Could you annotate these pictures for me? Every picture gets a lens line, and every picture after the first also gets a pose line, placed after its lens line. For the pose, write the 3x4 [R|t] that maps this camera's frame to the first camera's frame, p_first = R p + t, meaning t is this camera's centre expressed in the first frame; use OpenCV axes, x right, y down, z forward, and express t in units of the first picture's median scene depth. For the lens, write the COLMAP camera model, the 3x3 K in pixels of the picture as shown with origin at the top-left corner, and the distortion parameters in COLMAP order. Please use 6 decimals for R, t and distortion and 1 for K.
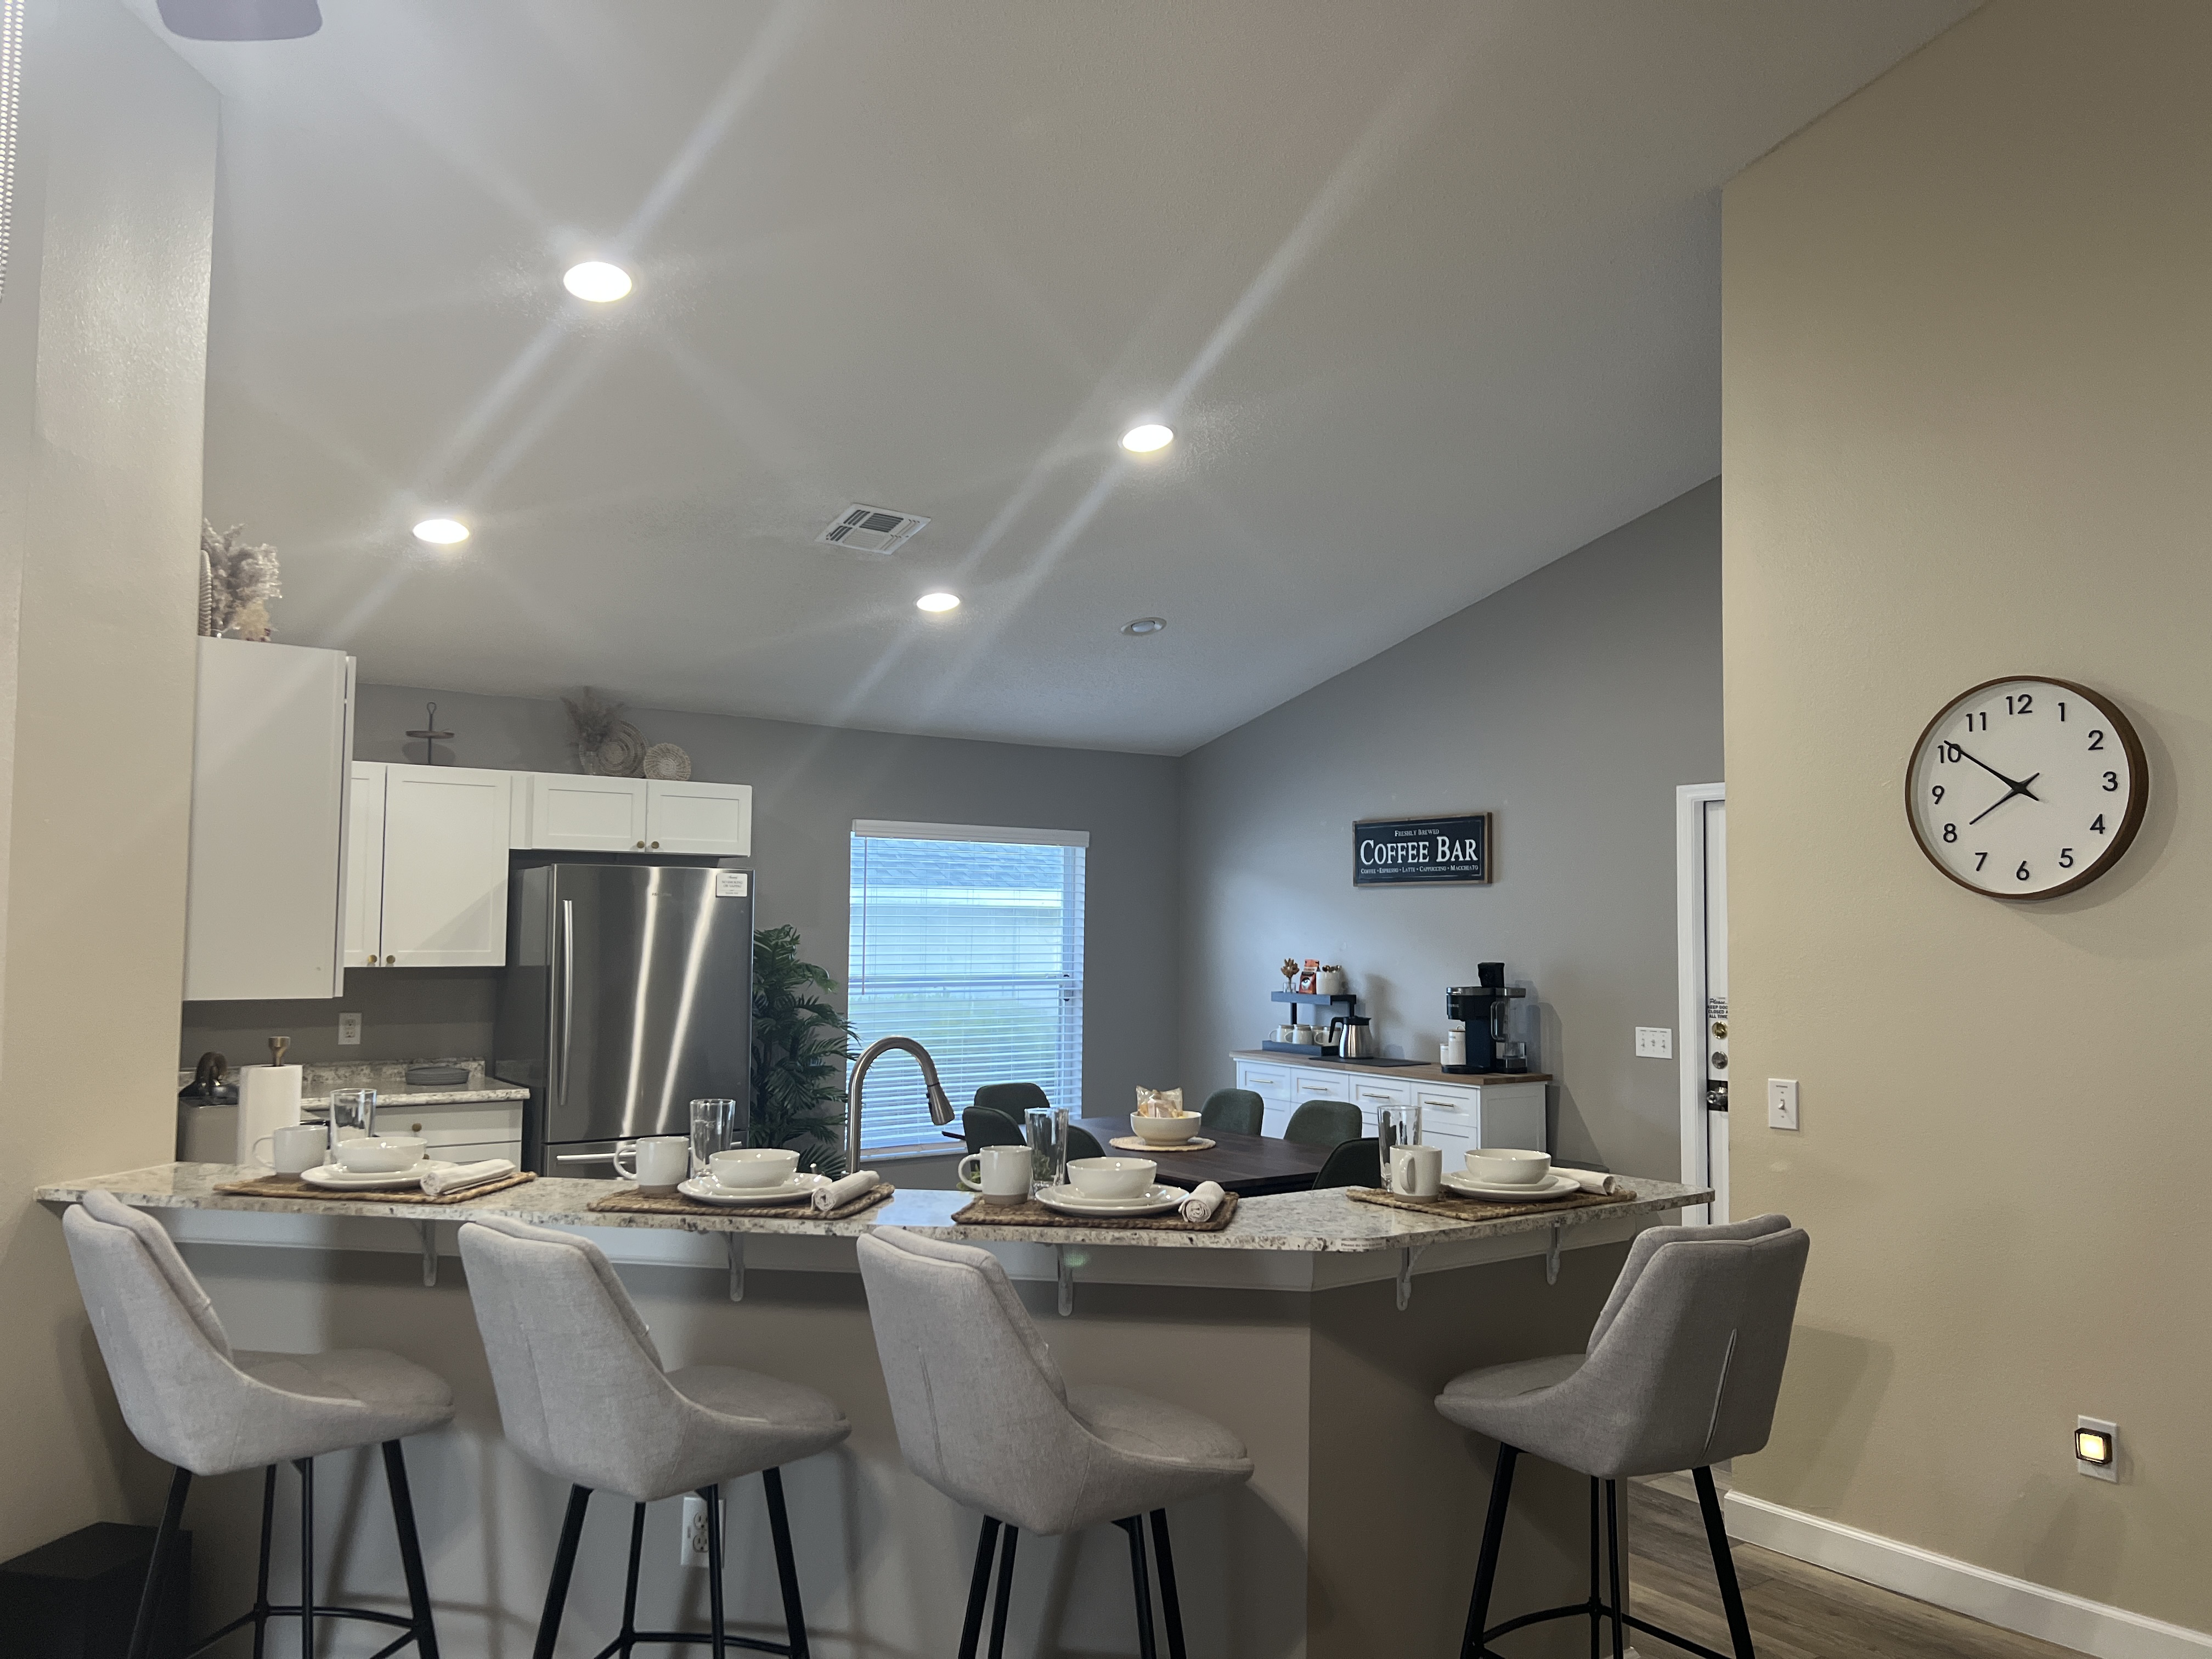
lens RADIAL K [[1655.9, 0, 1106.0], [0, 1655.9, 829.5], [0, 0, 1]] dist [0.072599, -0.000634]
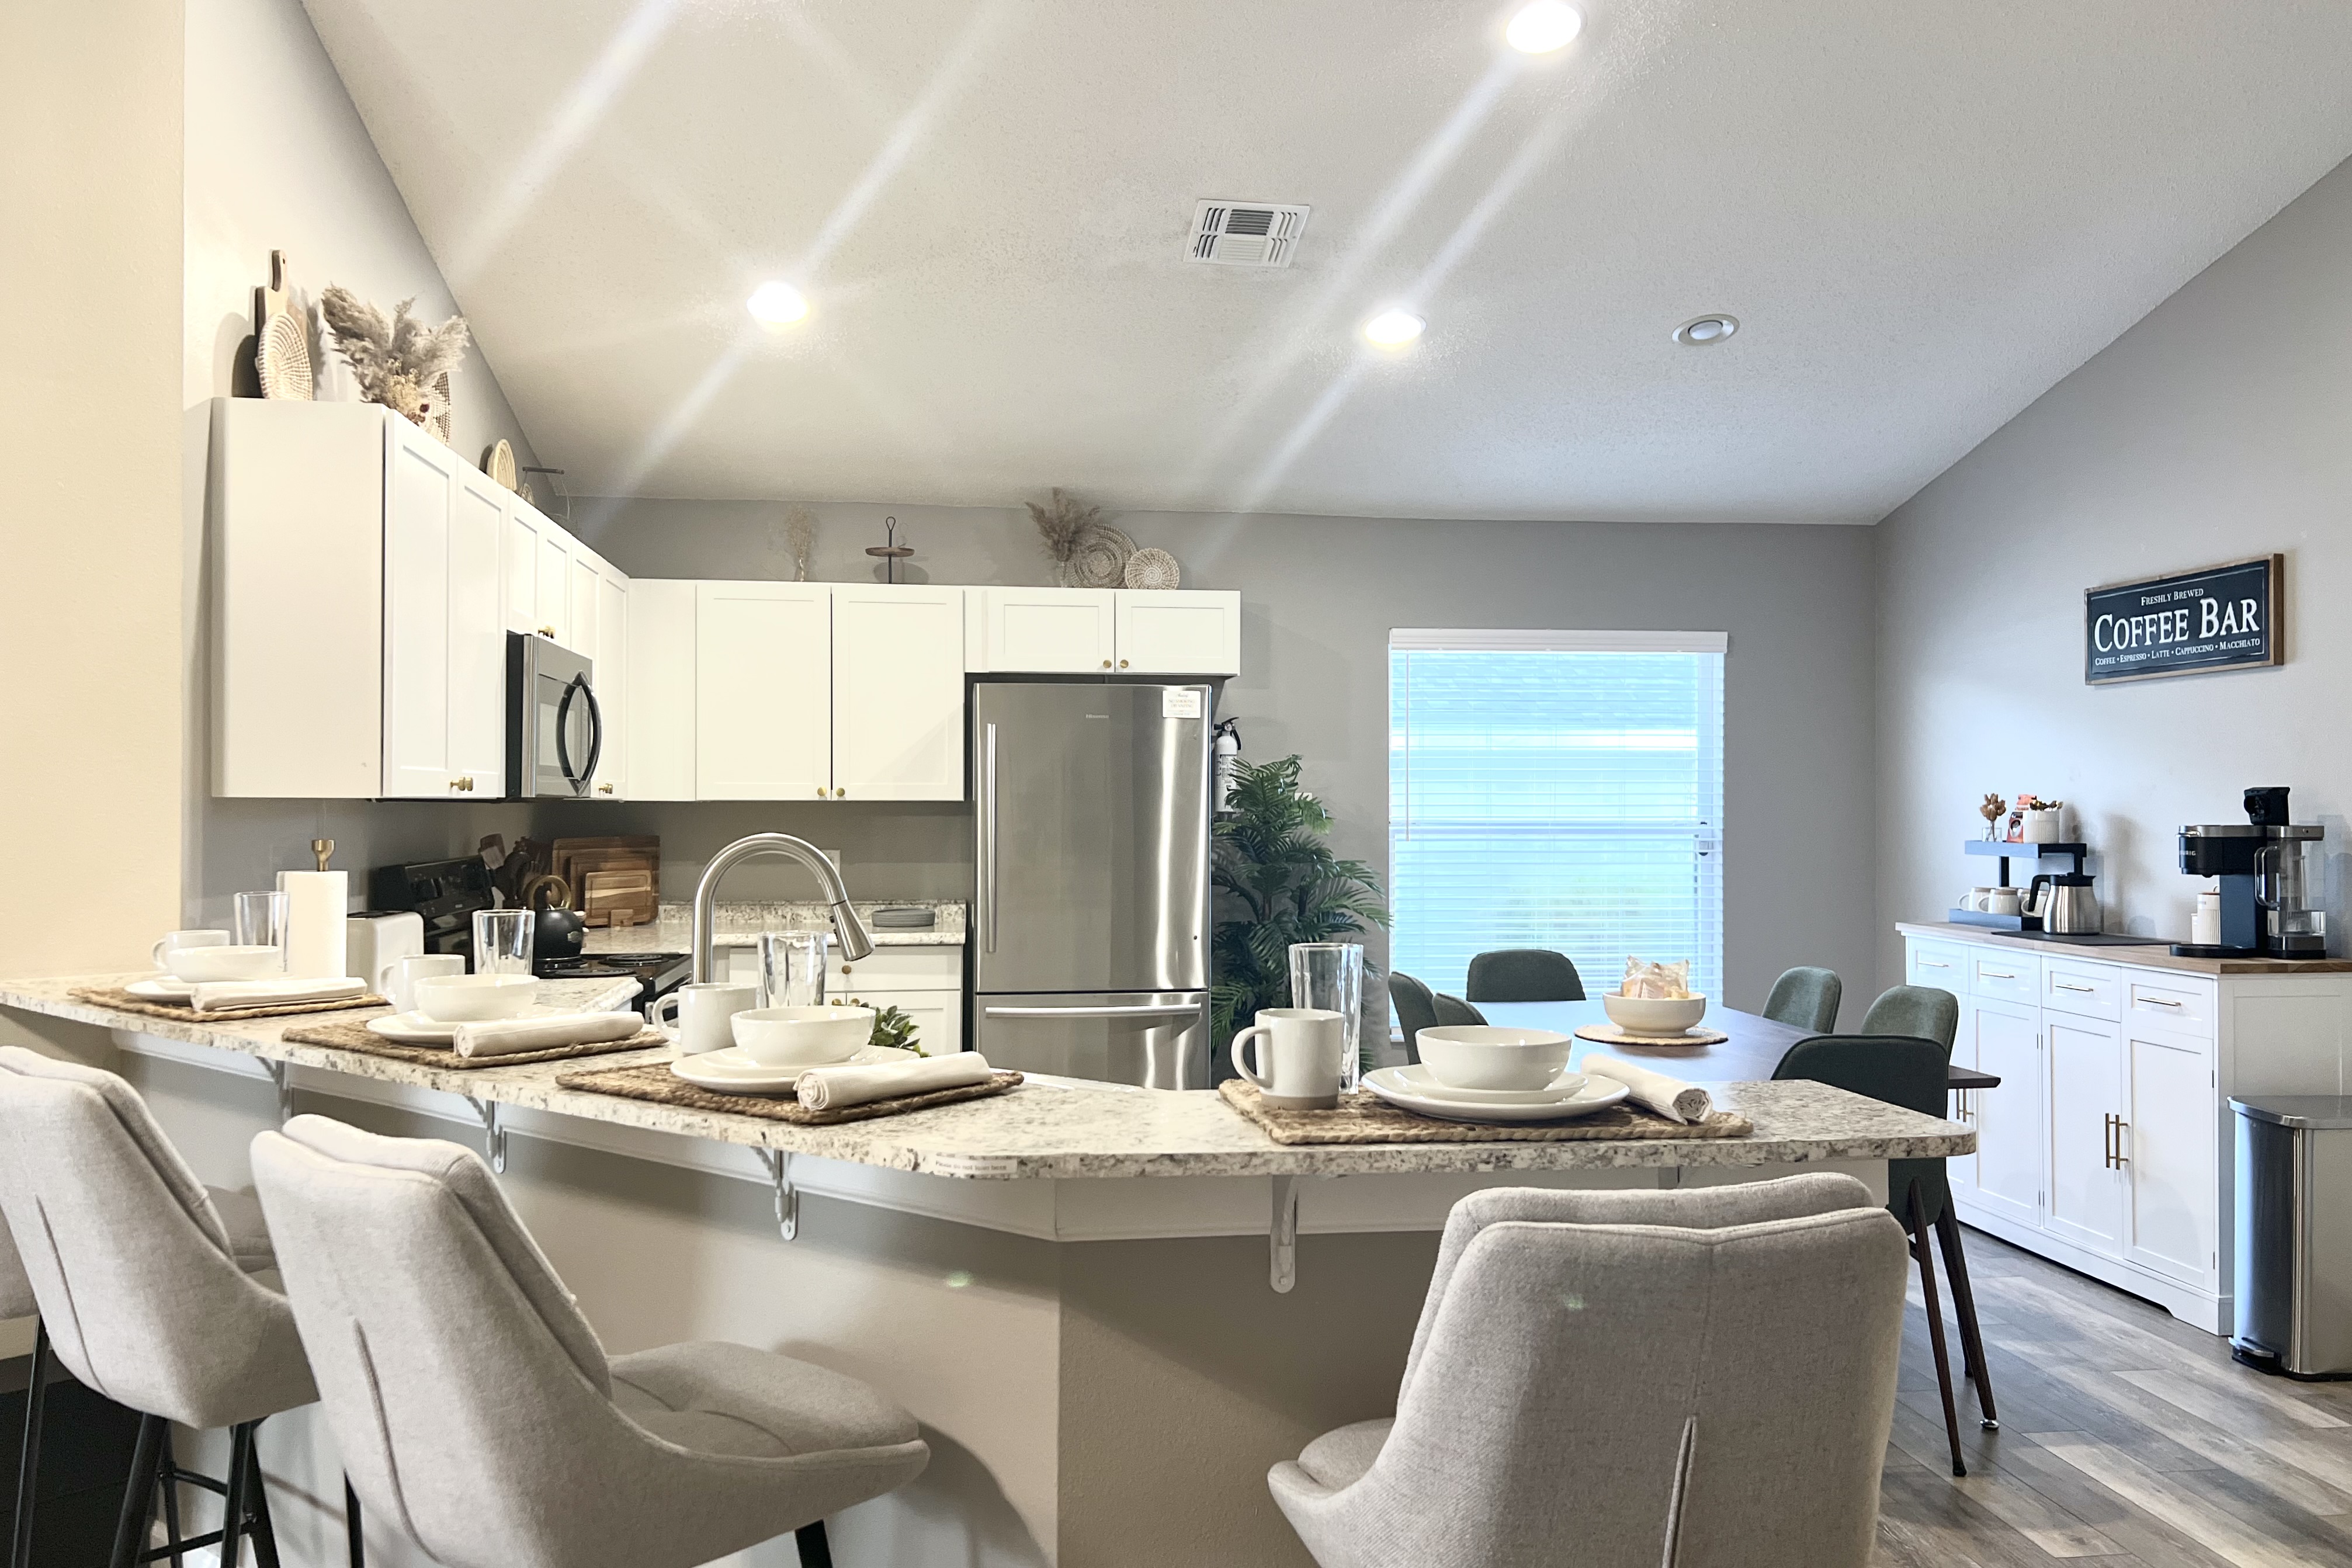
lens RADIAL K [[1775.4, 0, 1176.0], [0, 1775.4, 784.0], [0, 0, 1]] dist [0.079338, -0.101055]
pose [[0.881155, -0.013284, -0.472640, 0.180730], [0.034992, 0.998696, 0.037166, 0.036652], [0.471531, -0.049288, 0.880471, 0.185367]]
